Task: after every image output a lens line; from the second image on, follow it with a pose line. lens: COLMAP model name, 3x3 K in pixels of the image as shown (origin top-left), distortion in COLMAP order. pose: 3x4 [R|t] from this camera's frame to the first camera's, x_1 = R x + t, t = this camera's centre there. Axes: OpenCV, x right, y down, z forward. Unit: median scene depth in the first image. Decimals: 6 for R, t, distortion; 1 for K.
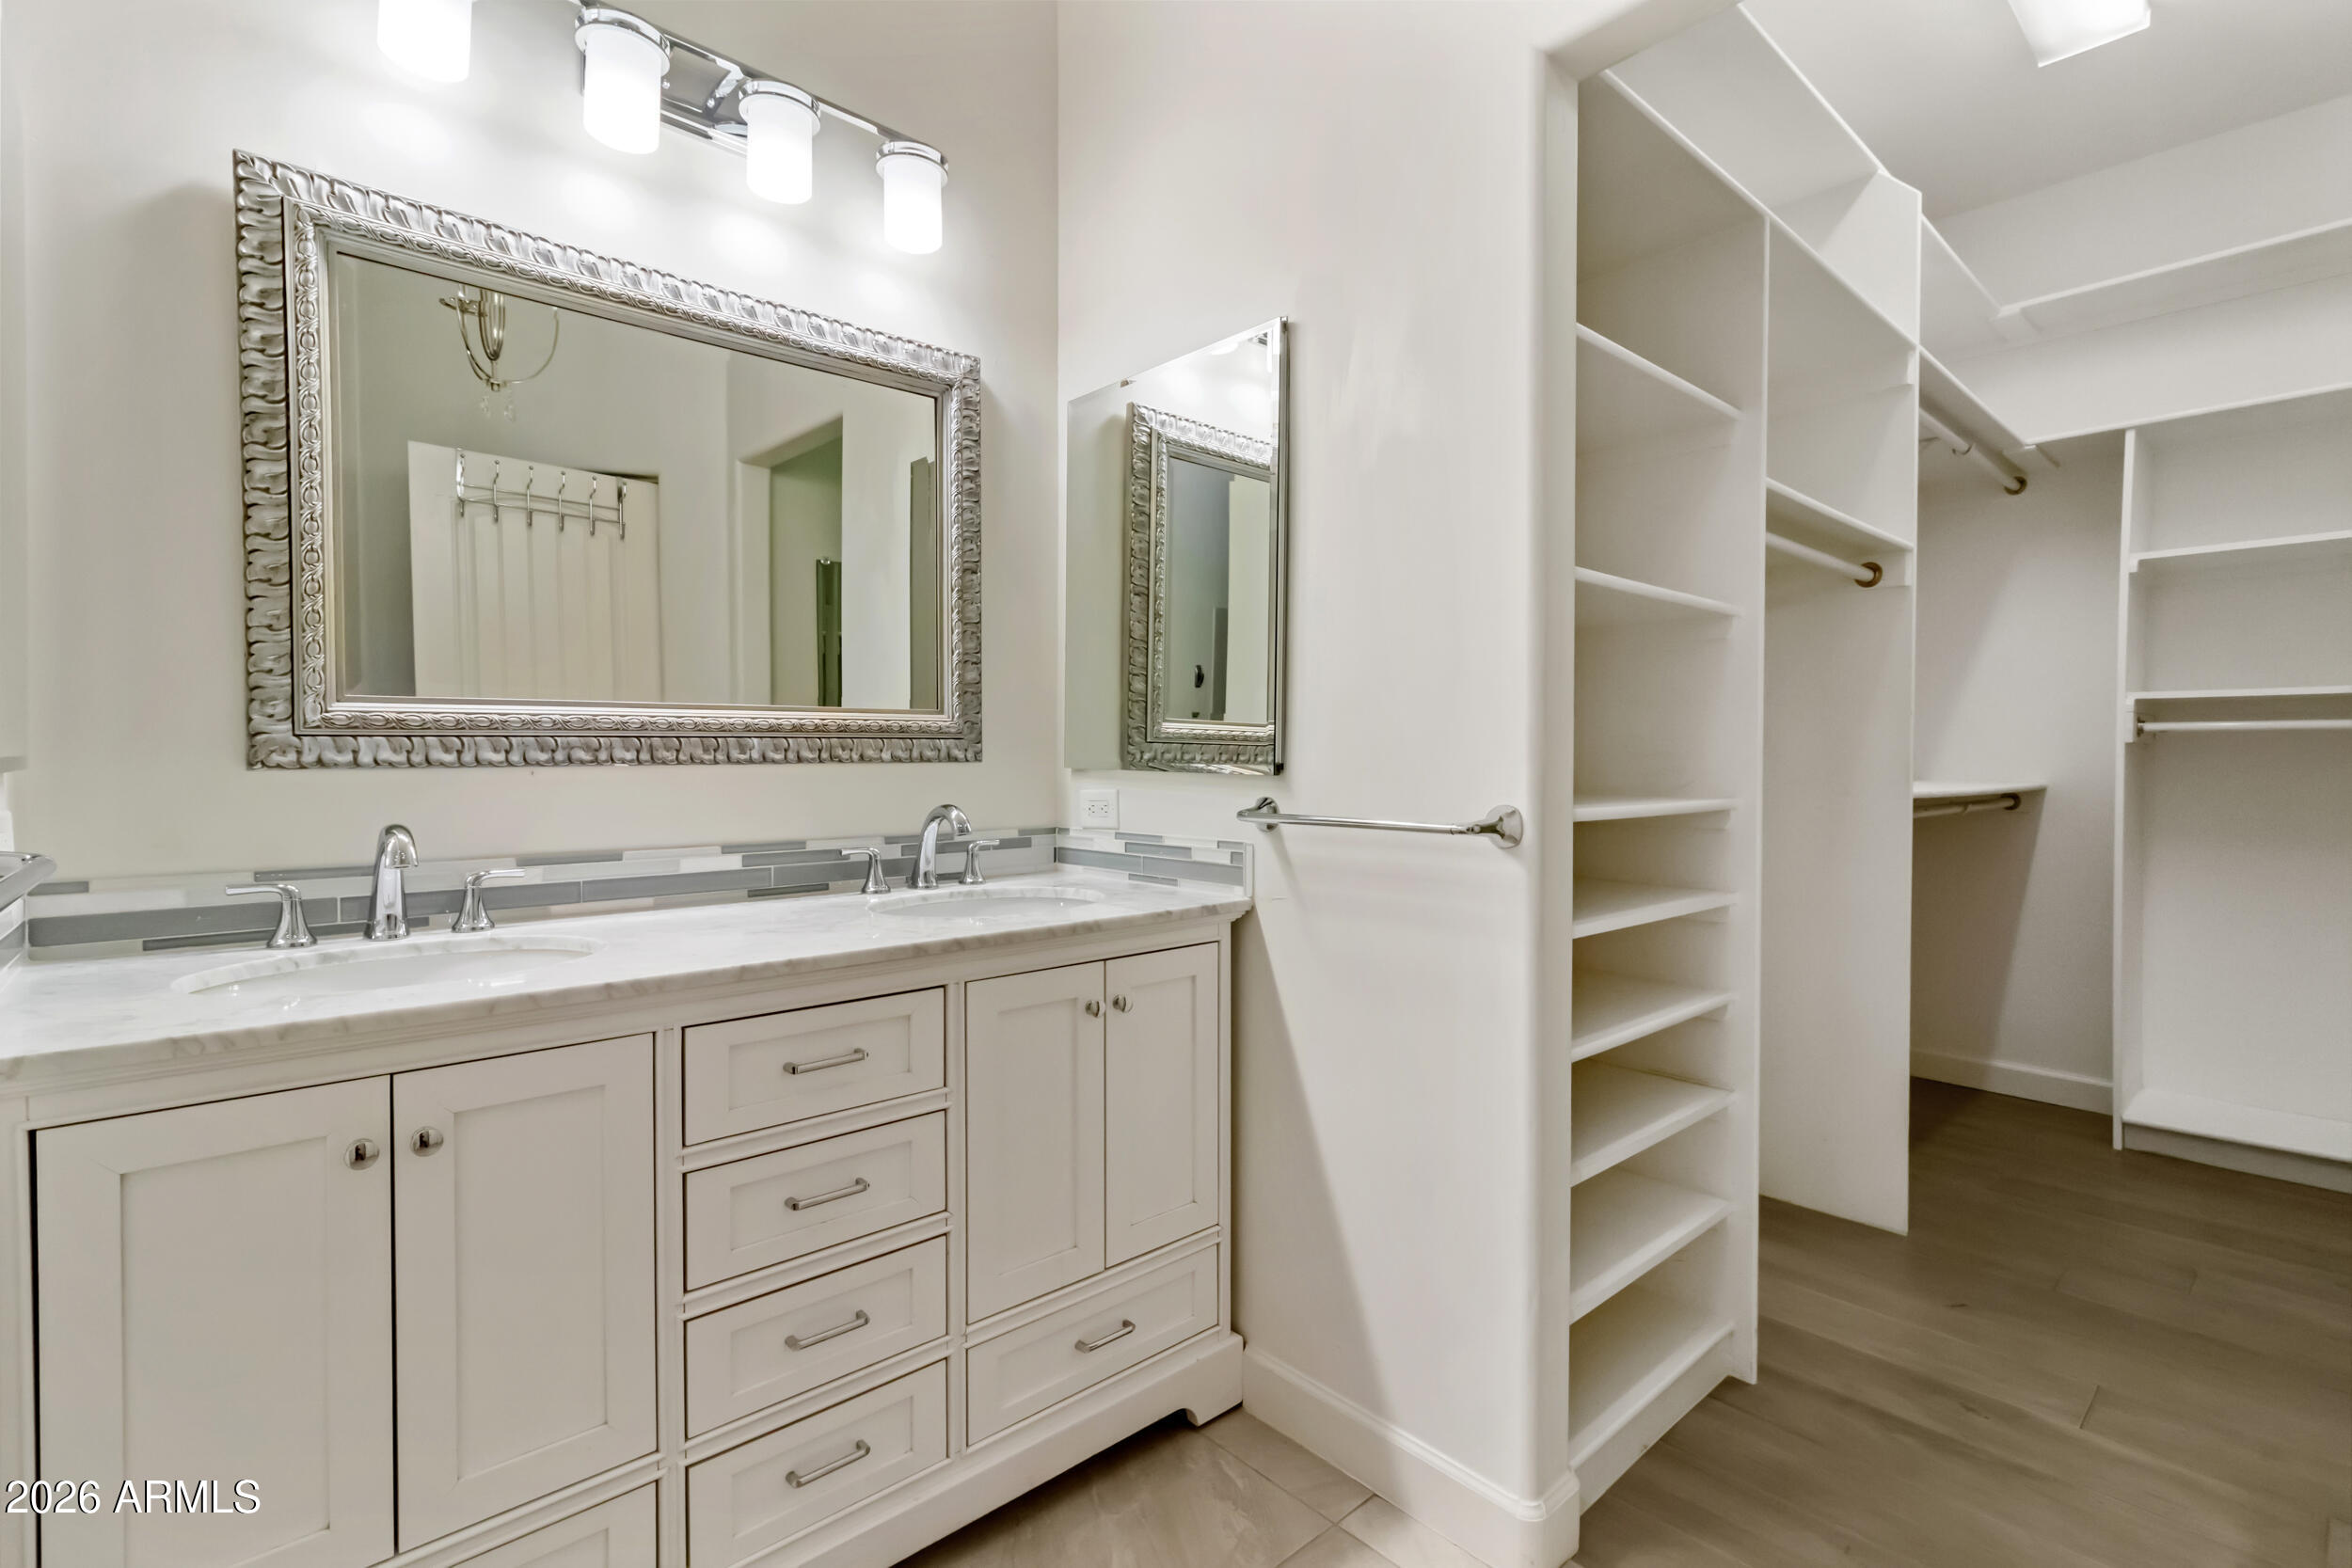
lens RADIAL K [[1084.3, 0, 1184.3], [0, 1084.3, 776.4], [0, 0, 1]] dist [0.002436, 0.000271]
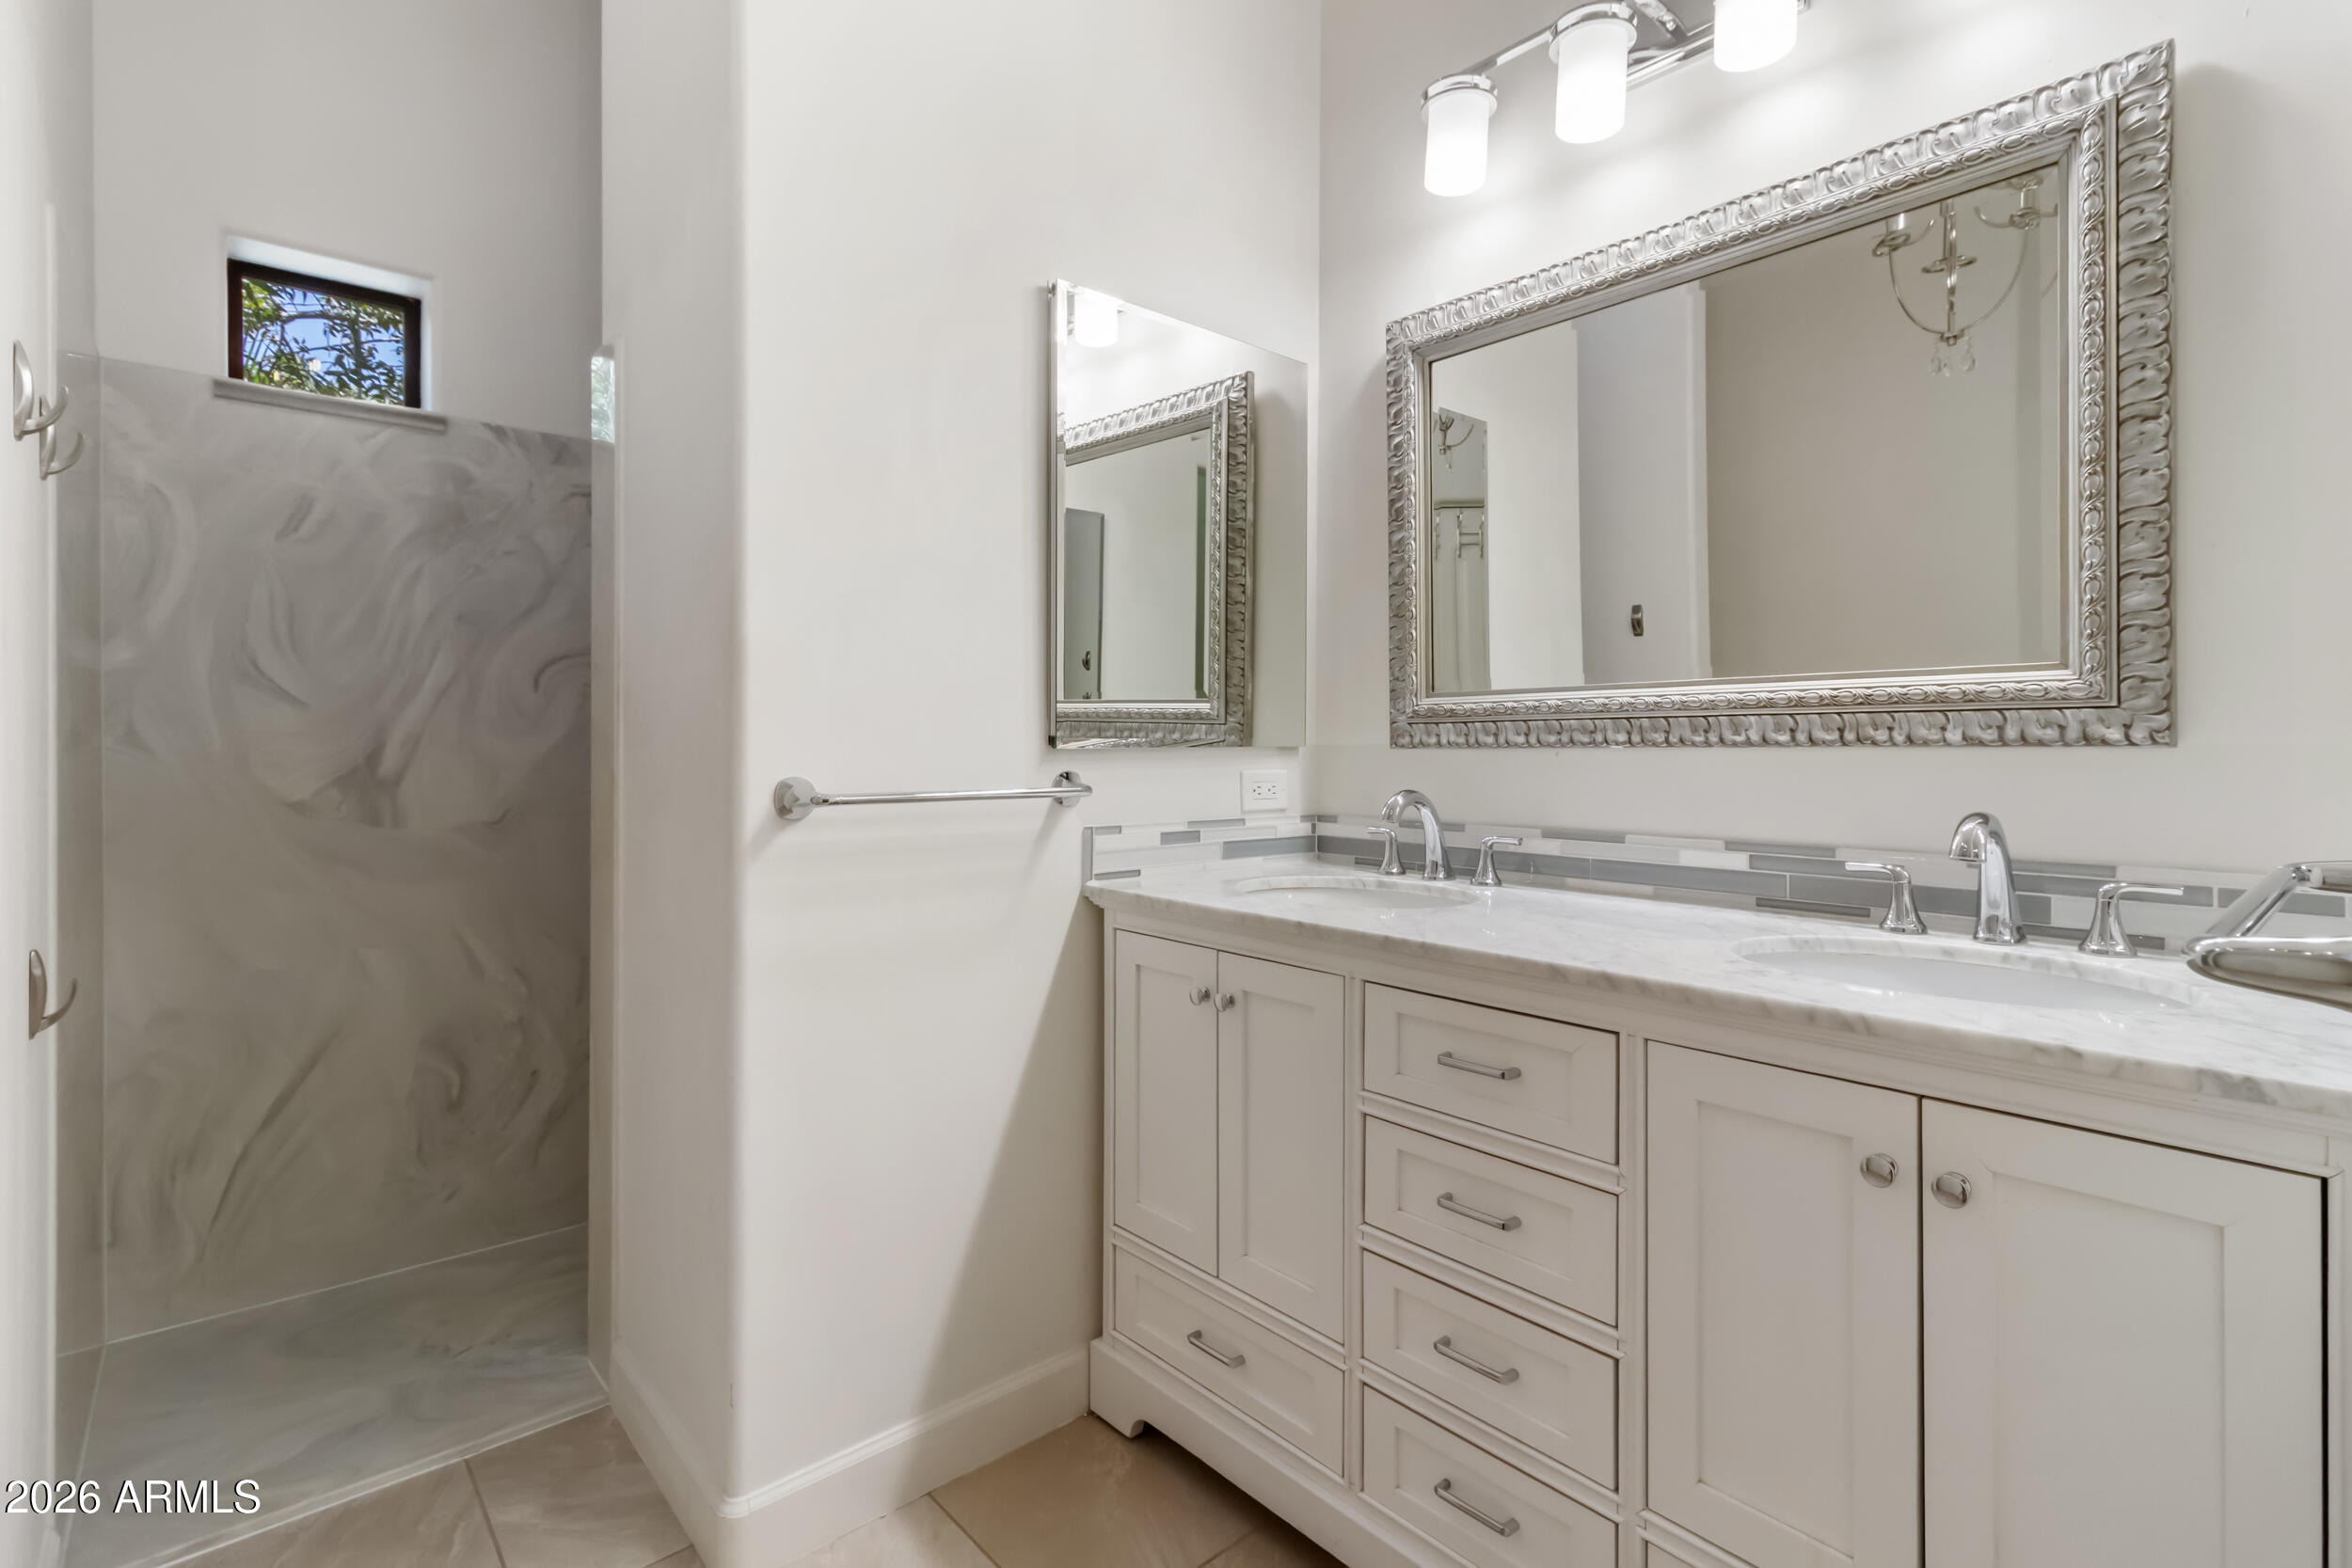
lens RADIAL K [[1088.4, 0, 1178.9], [0, 1088.4, 749.2], [0, 0, 1]] dist [0.002174, 0.000006]
pose [[-0.010895, 0.003824, -0.999933, 0.453757], [-0.021769, 0.999755, 0.004060, -0.003576], [0.999704, 0.021812, -0.010809, 0.570484]]
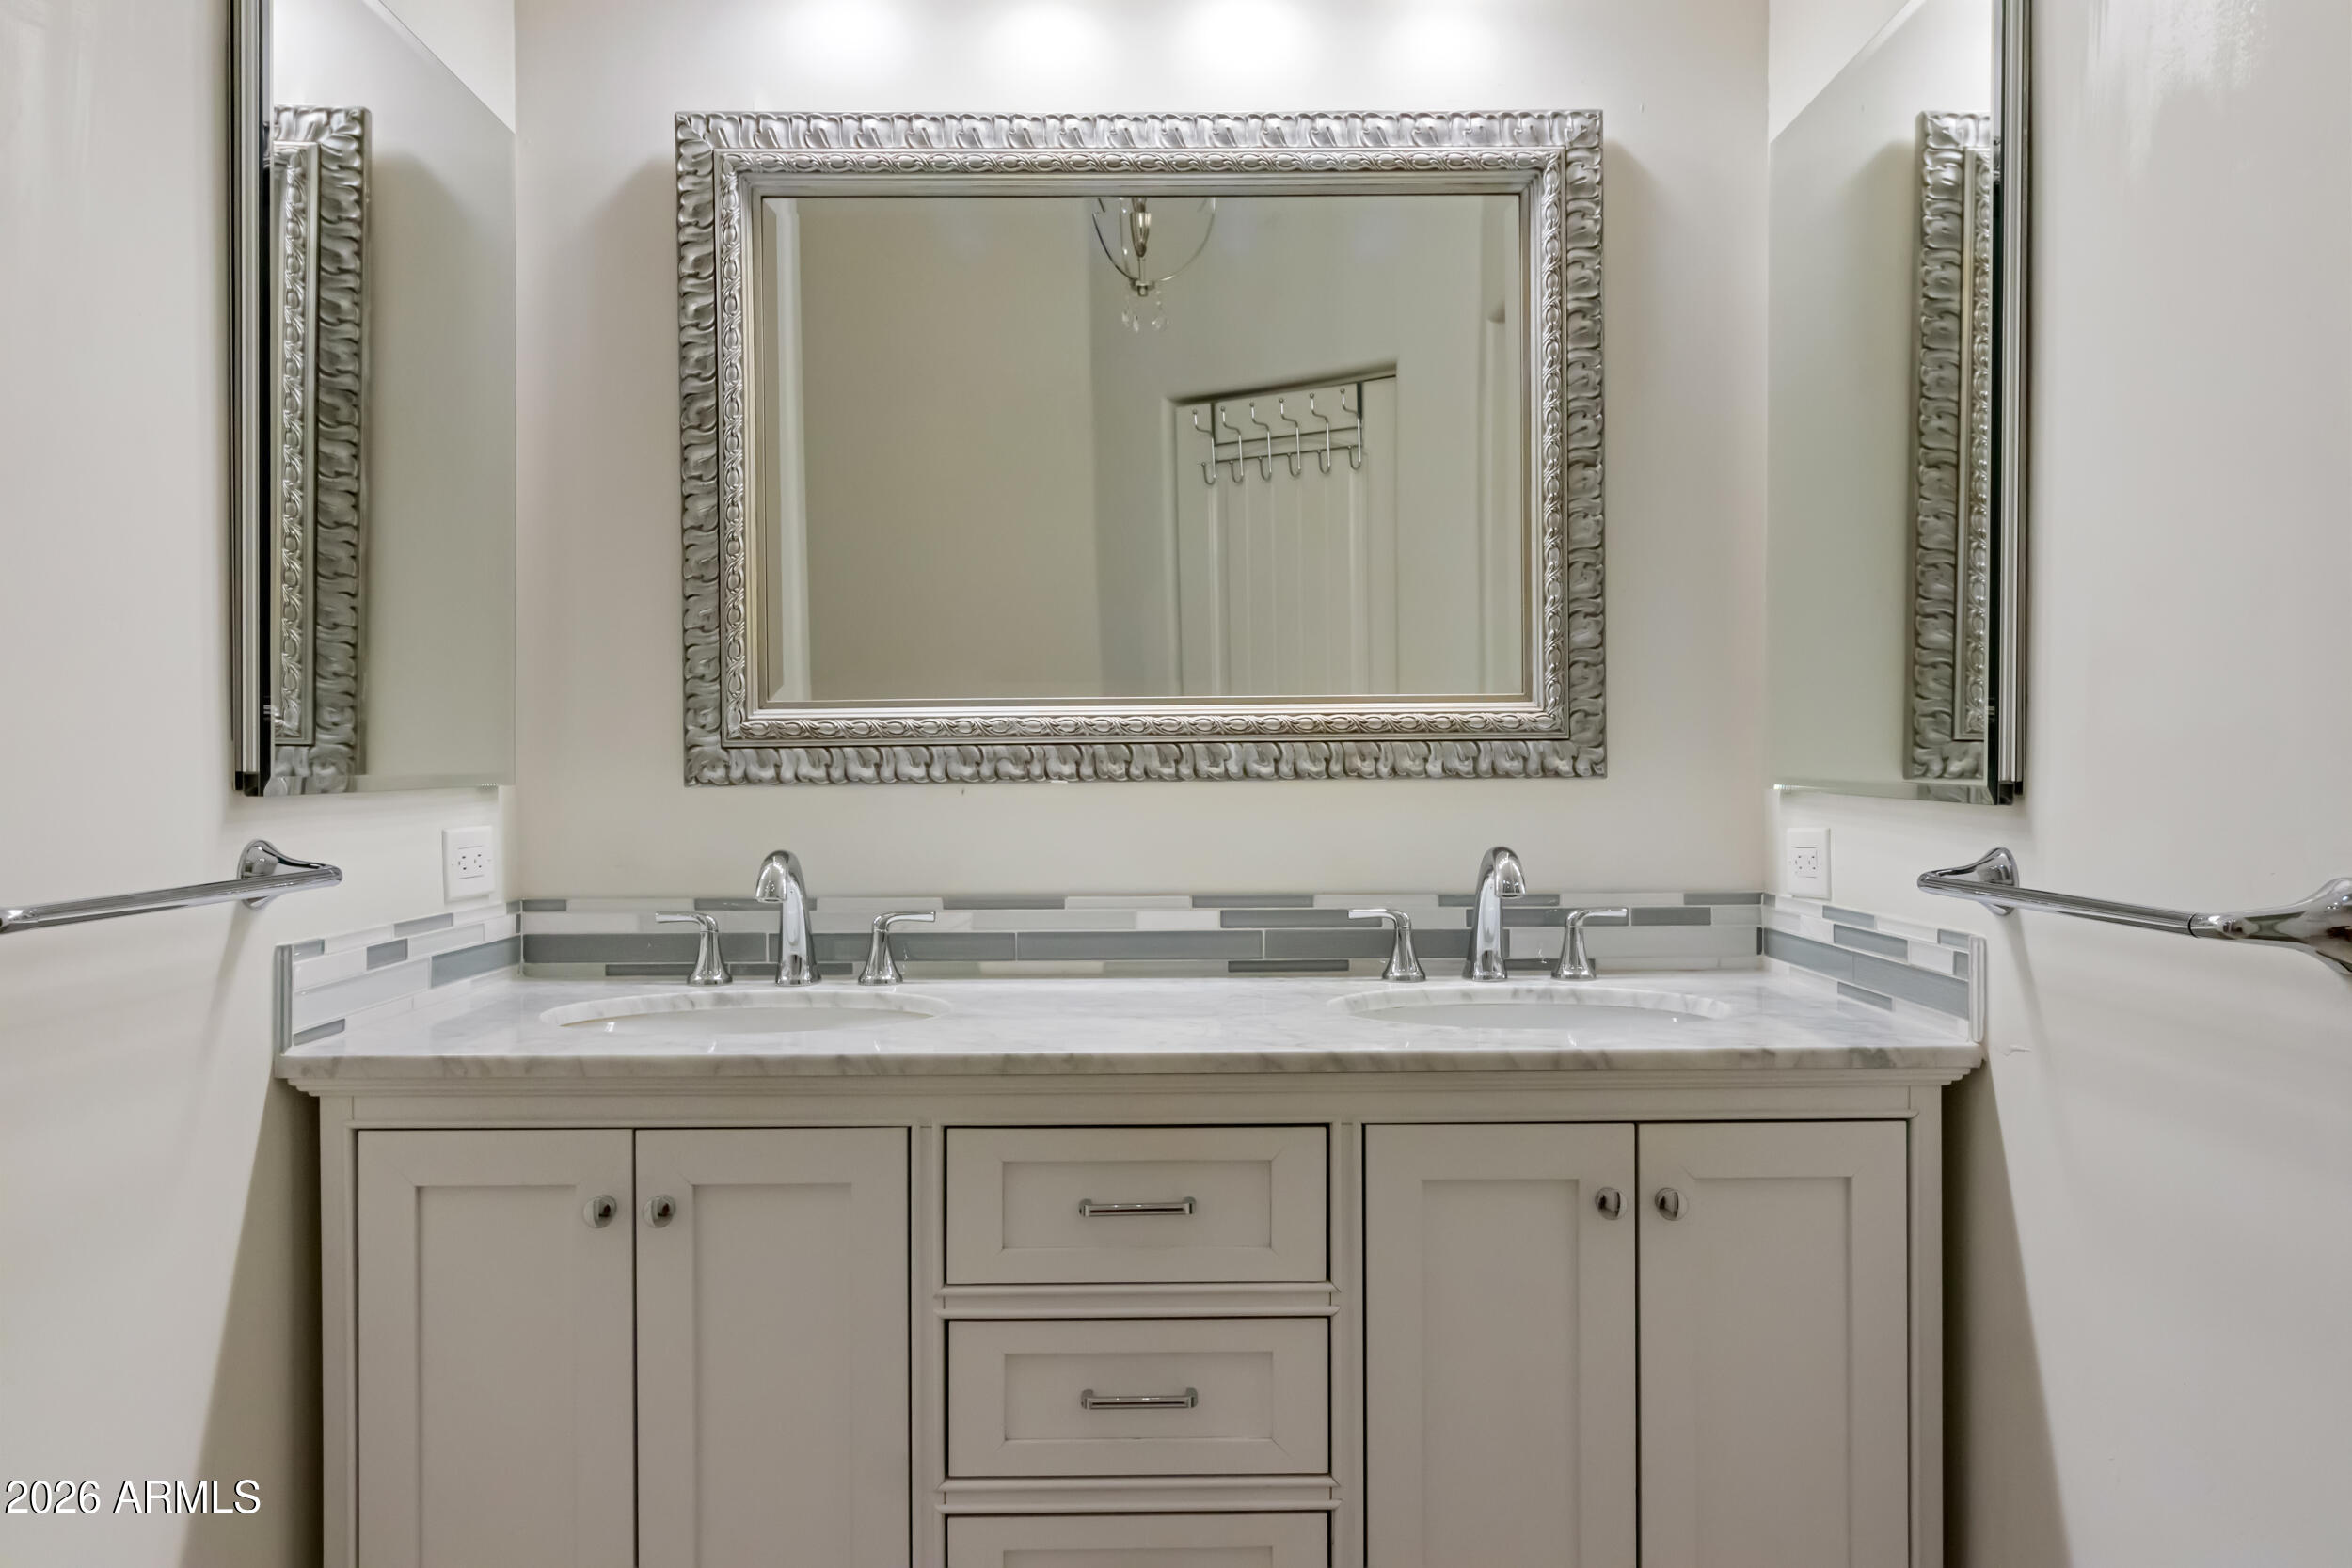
lens RADIAL K [[1789.4, 0, 1176.0], [0, 1789.4, 784.0], [0, 0, 1]] dist [-0.002141, 0.000976]
pose [[0.748694, 0.002896, -0.662910, 0.342567], [-0.008946, 0.999944, -0.005734, -0.002447], [0.662855, 0.010223, 0.748678, 0.115659]]
